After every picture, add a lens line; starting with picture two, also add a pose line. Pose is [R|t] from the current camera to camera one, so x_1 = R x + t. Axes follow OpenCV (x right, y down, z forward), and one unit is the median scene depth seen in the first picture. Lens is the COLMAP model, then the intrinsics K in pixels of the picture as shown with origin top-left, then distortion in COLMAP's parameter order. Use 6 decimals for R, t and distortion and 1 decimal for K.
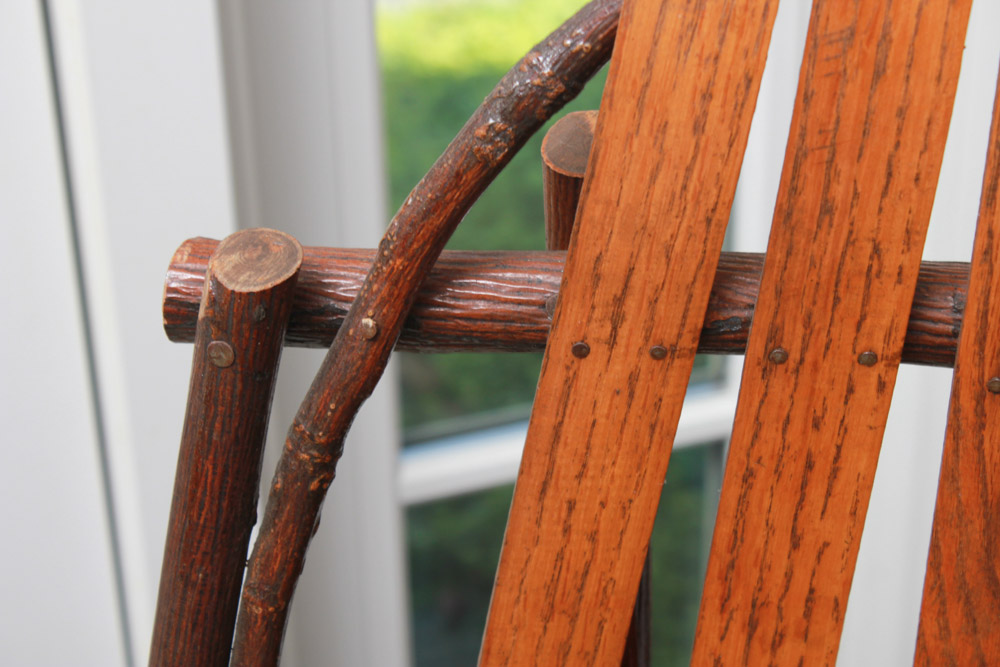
lens RADIAL K [[2431.8, 0, 497.0], [0, 2431.8, 337.9], [0, 0, 1]] dist [0.090153, 0.000000]
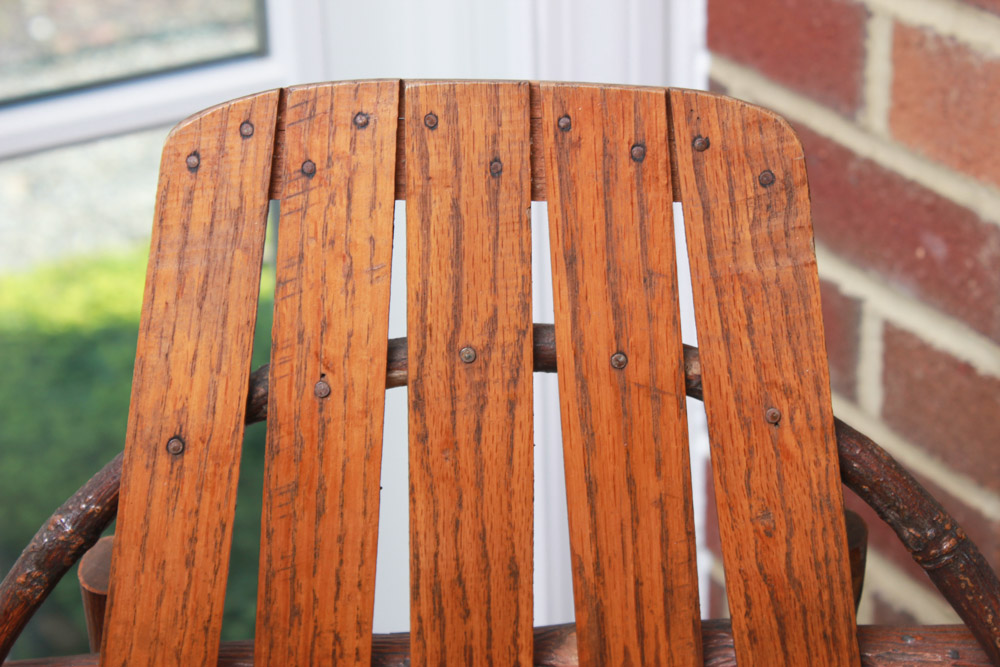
lens RADIAL K [[2431.8, 0, 505.6], [0, 2431.8, 335.1], [0, 0, 1]] dist [0.090153, 0.000000]
pose [[0.986348, -0.081245, 0.143240, 0.070456], [0.091862, 0.993369, -0.069127, -0.098610], [-0.136674, 0.081342, 0.987271, -0.316113]]
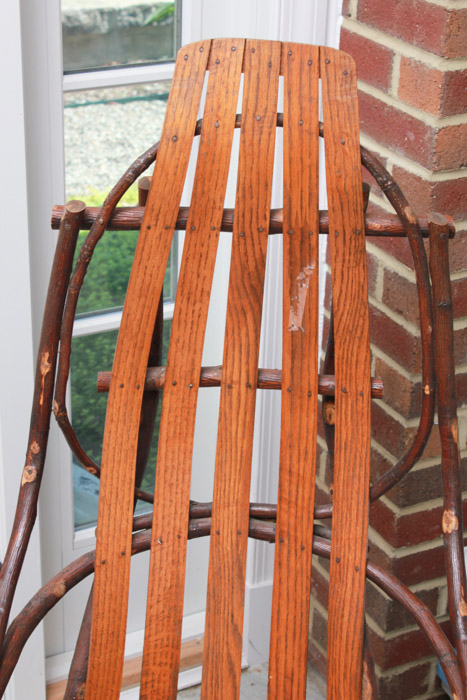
lens RADIAL K [[1466.9, 0, 233.5], [0, 1466.9, 344.8], [0, 0, 1]] dist [0.068915, 0.000000]
pose [[0.988994, -0.016556, 0.147027, -0.215444], [0.025451, 0.997944, -0.058829, 0.390251], [-0.145750, 0.061924, 0.987382, -1.689338]]
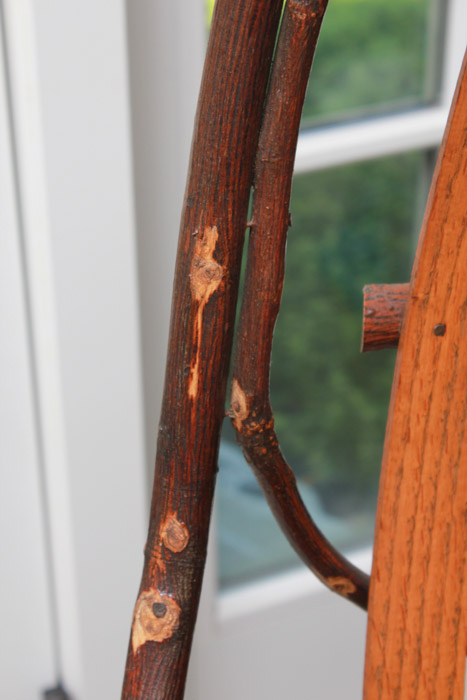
lens RADIAL K [[1702.3, 0, 233.7], [0, 1702.3, 351.3], [0, 0, 1]] dist [0.090153, 0.000000]
pose [[0.995517, -0.034785, 0.087949, -0.230805], [0.032636, 0.999136, 0.025749, 0.277365], [-0.088768, -0.022763, 0.995792, 0.155769]]
